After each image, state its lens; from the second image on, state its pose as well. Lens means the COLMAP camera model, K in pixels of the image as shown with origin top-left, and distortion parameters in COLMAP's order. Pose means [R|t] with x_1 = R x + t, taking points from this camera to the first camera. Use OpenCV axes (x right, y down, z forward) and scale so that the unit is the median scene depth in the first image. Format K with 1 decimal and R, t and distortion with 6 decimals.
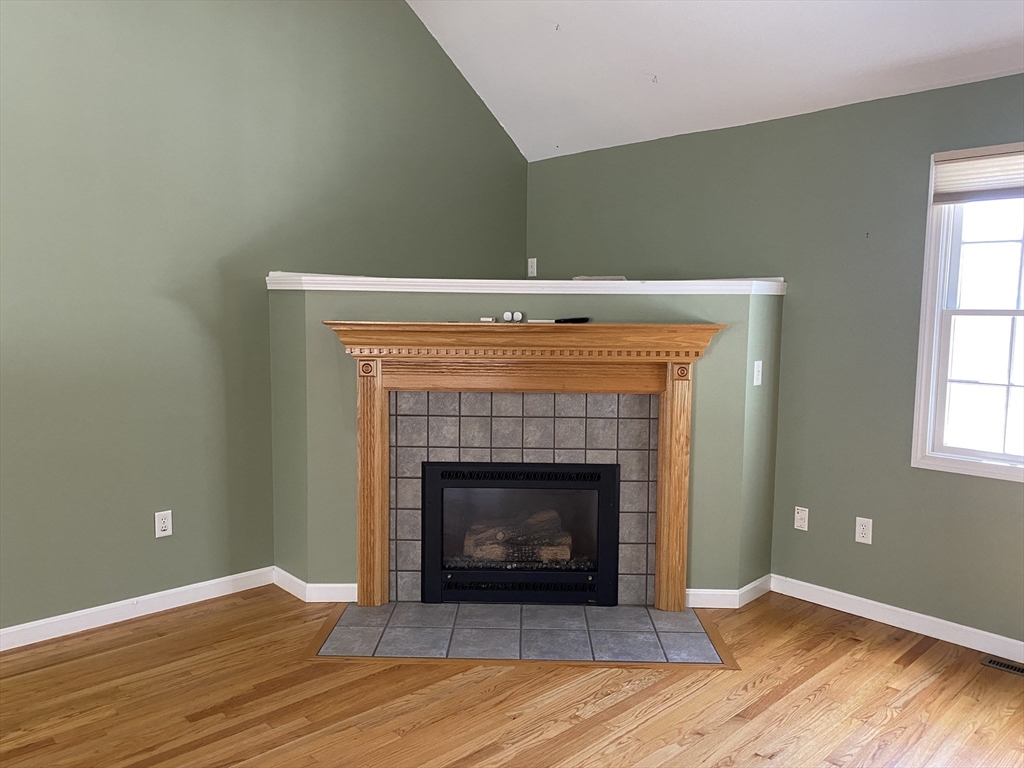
lens RADIAL K [[770.1, 0, 533.2], [0, 770.1, 379.0], [0, 0, 1]] dist [0.035596, -0.045468]
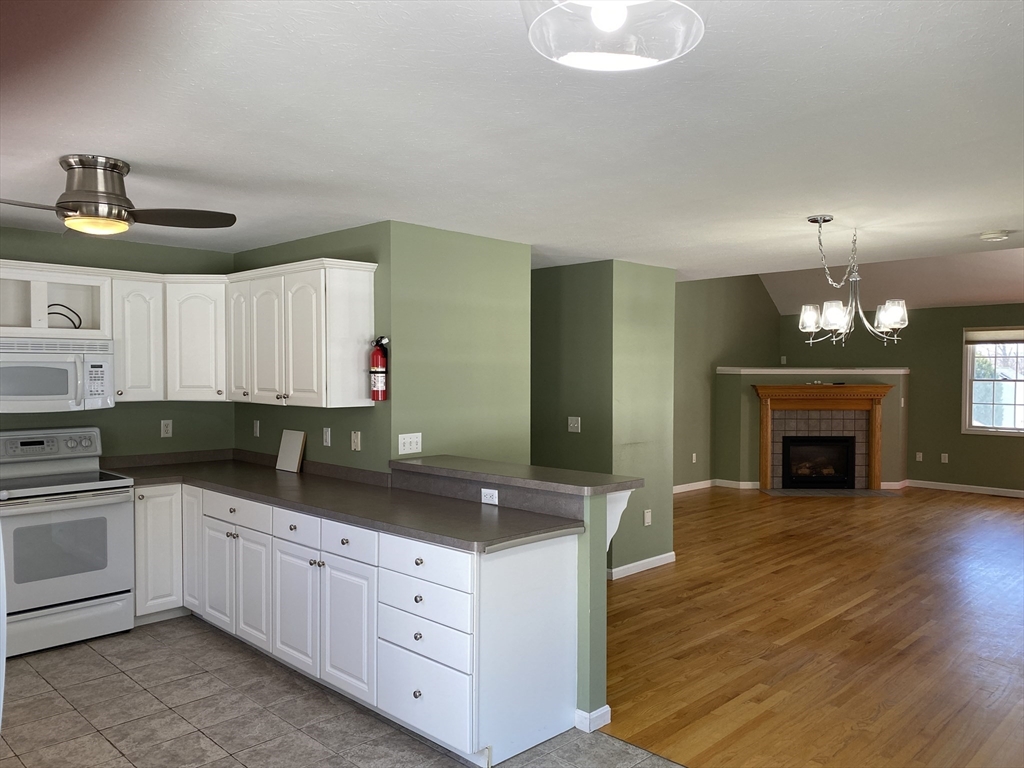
lens RADIAL K [[770.1, 0, 517.3], [0, 770.1, 386.1], [0, 0, 1]] dist [0.035596, -0.045468]
pose [[0.999446, -0.008838, 0.032074, -1.181817], [0.011203, 0.997170, -0.074334, 0.124536], [-0.031326, 0.074652, 0.996717, -1.729807]]
